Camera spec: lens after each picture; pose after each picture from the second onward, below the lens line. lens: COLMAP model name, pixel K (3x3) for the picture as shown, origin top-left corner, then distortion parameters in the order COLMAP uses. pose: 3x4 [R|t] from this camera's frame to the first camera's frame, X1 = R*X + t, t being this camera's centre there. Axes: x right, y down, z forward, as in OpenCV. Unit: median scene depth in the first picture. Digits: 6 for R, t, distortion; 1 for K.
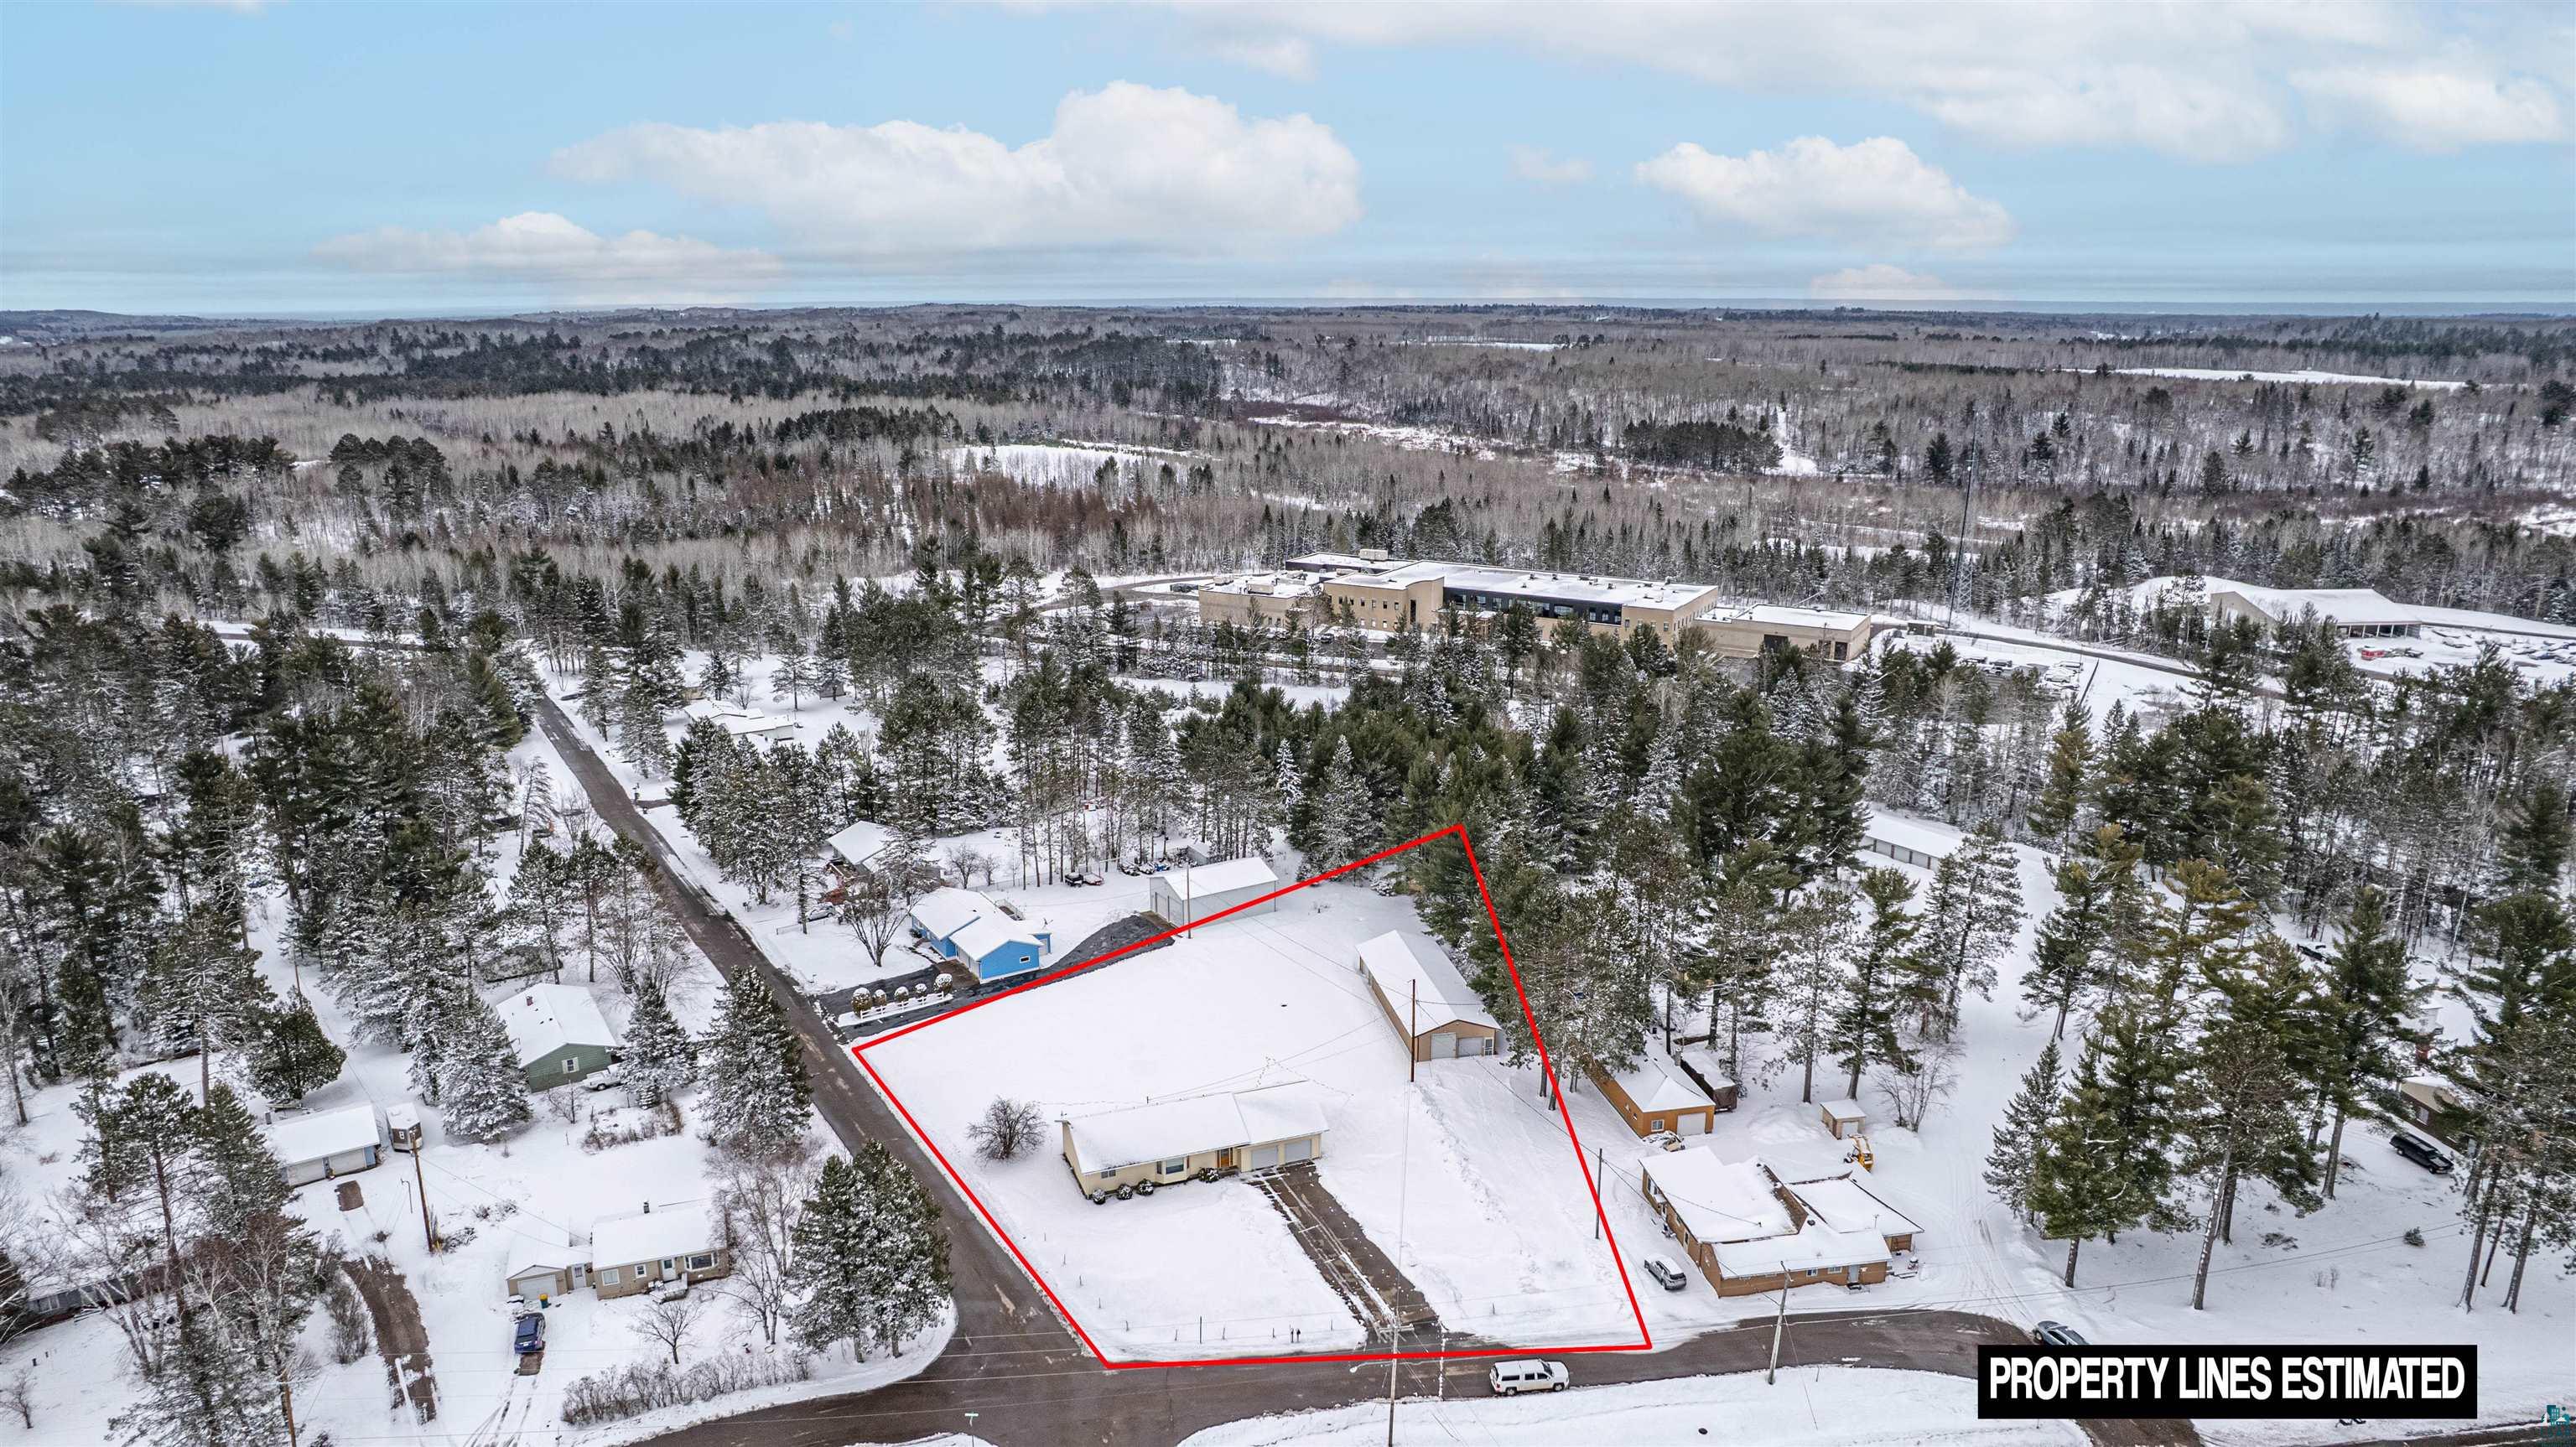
lens RADIAL K [[1648.2, 0, 1294.5], [0, 1648.2, 709.2], [0, 0, 1]] dist [-0.028111, 0.021411]
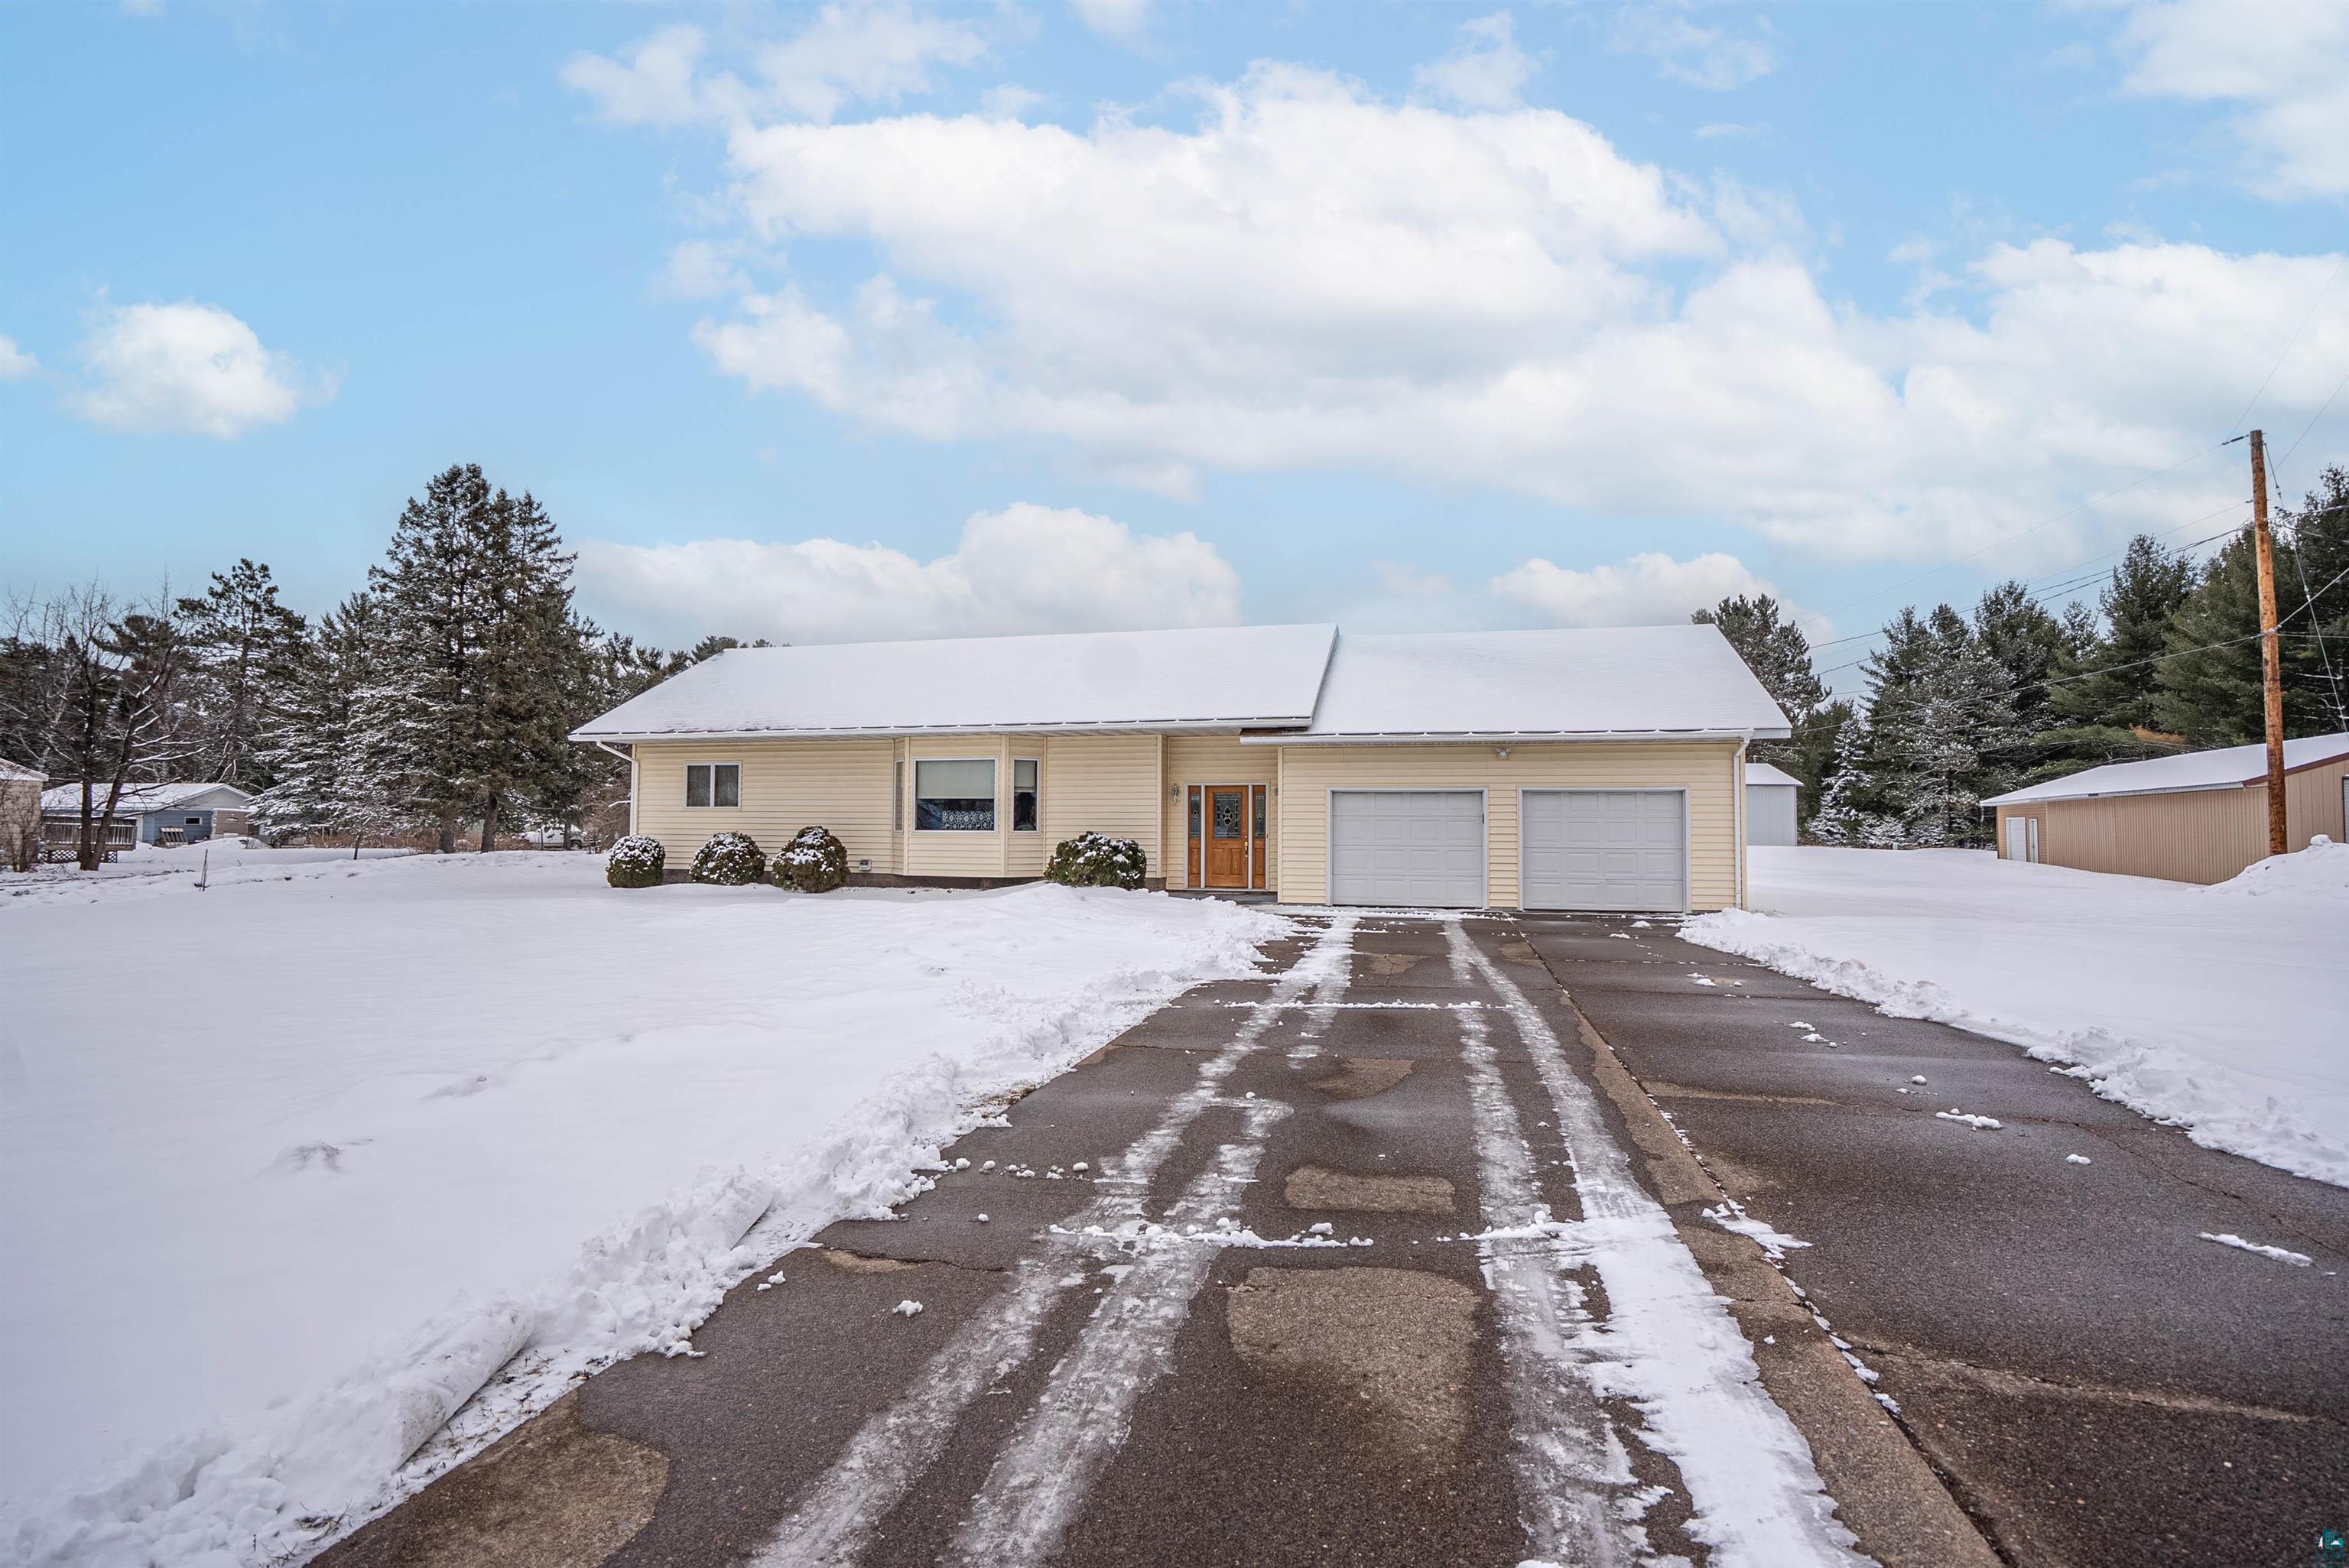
lens RADIAL K [[1094.7, 0, 1174.9], [0, 1094.7, 786.7], [0, 0, 1]] dist [-0.029498, 0.001510]
pose [[0.819590, -0.018060, -0.572665, 0.033792], [-0.143413, 0.961219, -0.235565, 0.299985], [0.554711, 0.275194, 0.785216, 0.881921]]
